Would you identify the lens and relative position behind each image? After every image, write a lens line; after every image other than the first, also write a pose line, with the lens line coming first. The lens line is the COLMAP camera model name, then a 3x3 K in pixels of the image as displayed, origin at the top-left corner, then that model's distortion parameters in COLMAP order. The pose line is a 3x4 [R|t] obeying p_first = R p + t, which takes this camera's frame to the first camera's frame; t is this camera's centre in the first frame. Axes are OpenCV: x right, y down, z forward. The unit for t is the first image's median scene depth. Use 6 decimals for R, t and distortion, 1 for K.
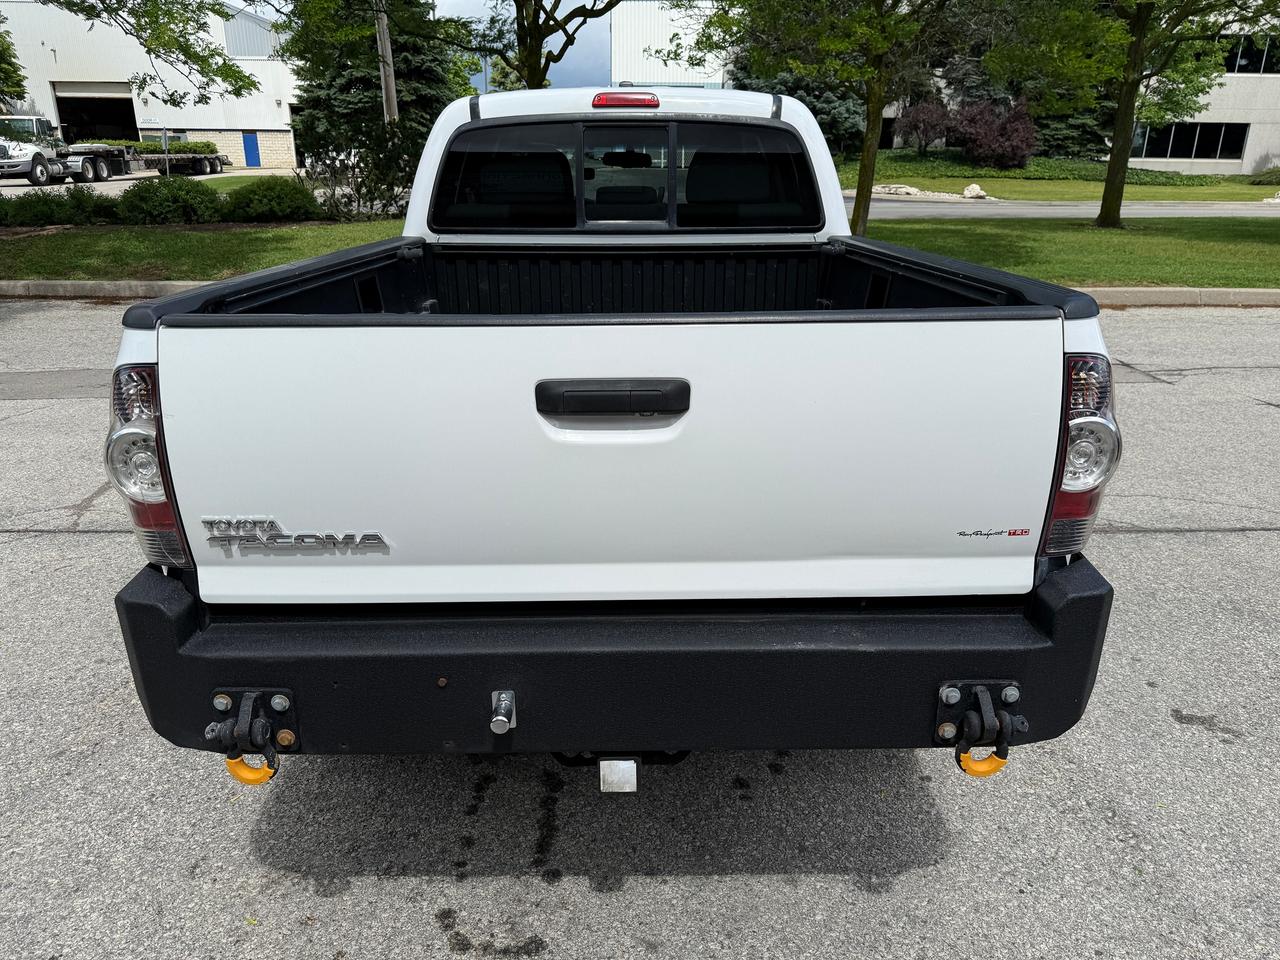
lens RADIAL K [[903.8, 0, 653.2], [0, 903.8, 485.3], [0, 0, 1]] dist [-0.000796, 0.001665]
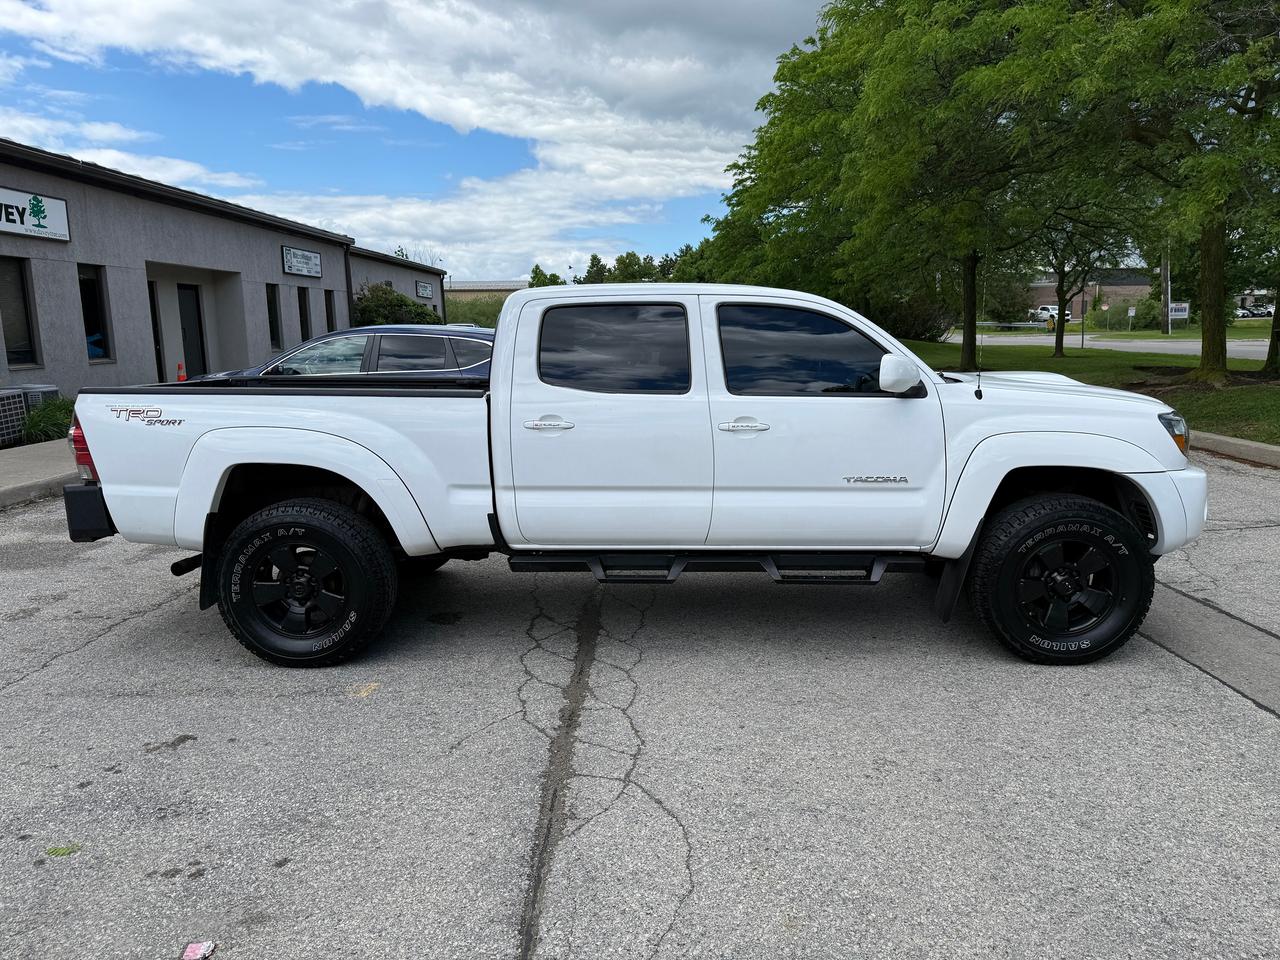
lens RADIAL K [[904.7, 0, 644.2], [0, 904.7, 481.2], [0, 0, 1]] dist [0.000498, -0.006574]
pose [[-0.033919, 0.156905, -0.987031, 1.193284], [-0.315015, 0.935579, 0.159552, -0.342958], [0.948480, 0.316341, 0.017694, 0.982923]]
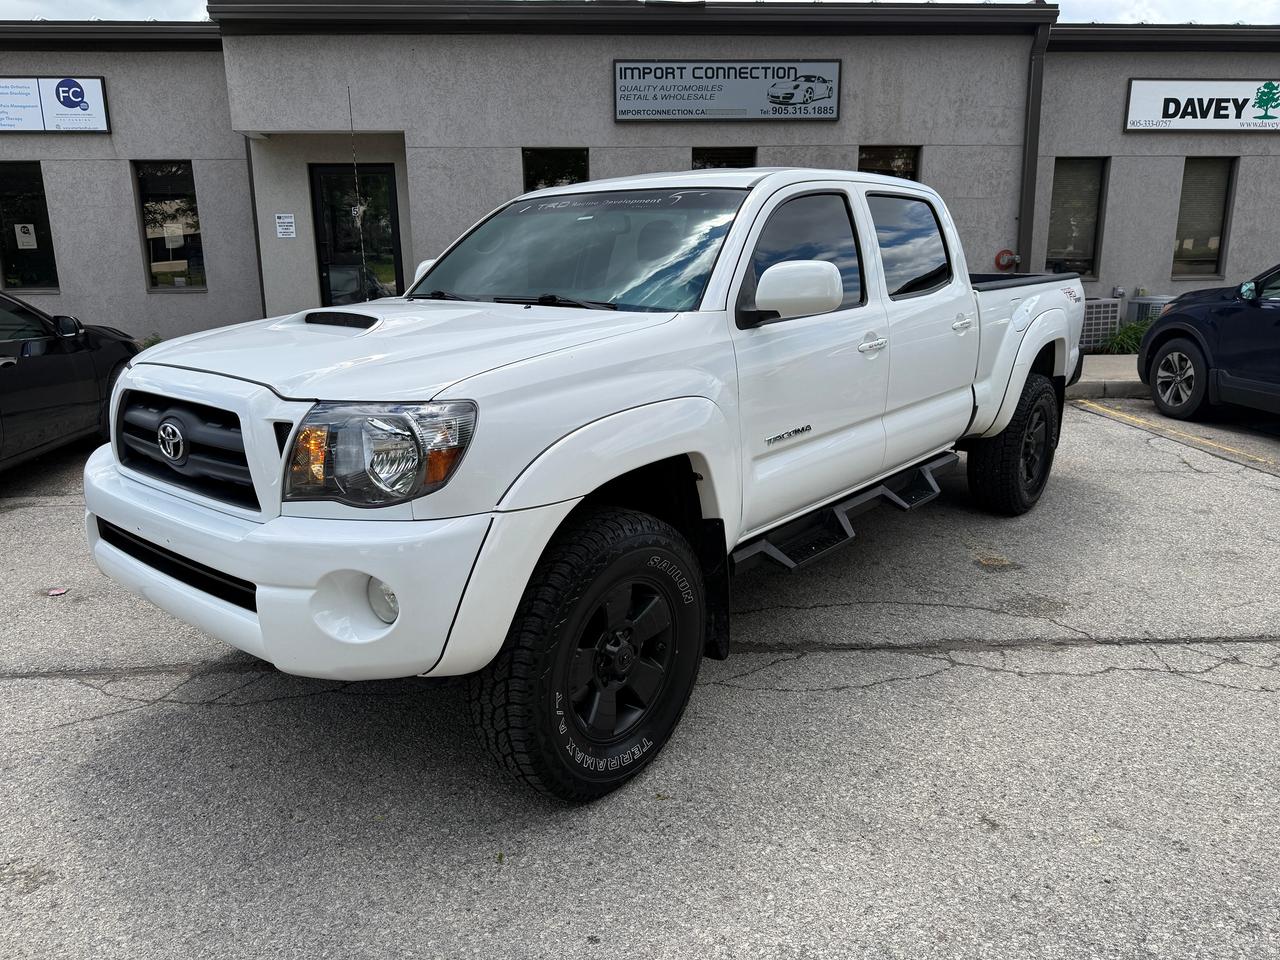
lens RADIAL K [[902.3, 0, 640.0], [0, 902.3, 480.0], [0, 0, 1]] dist [0.002502, -0.008228]
pose [[-0.999267, 0.006464, -0.037739, 0.079987], [-0.015067, 0.839733, 0.542790, -0.543799], [0.035199, 0.542961, -0.839020, 1.615364]]
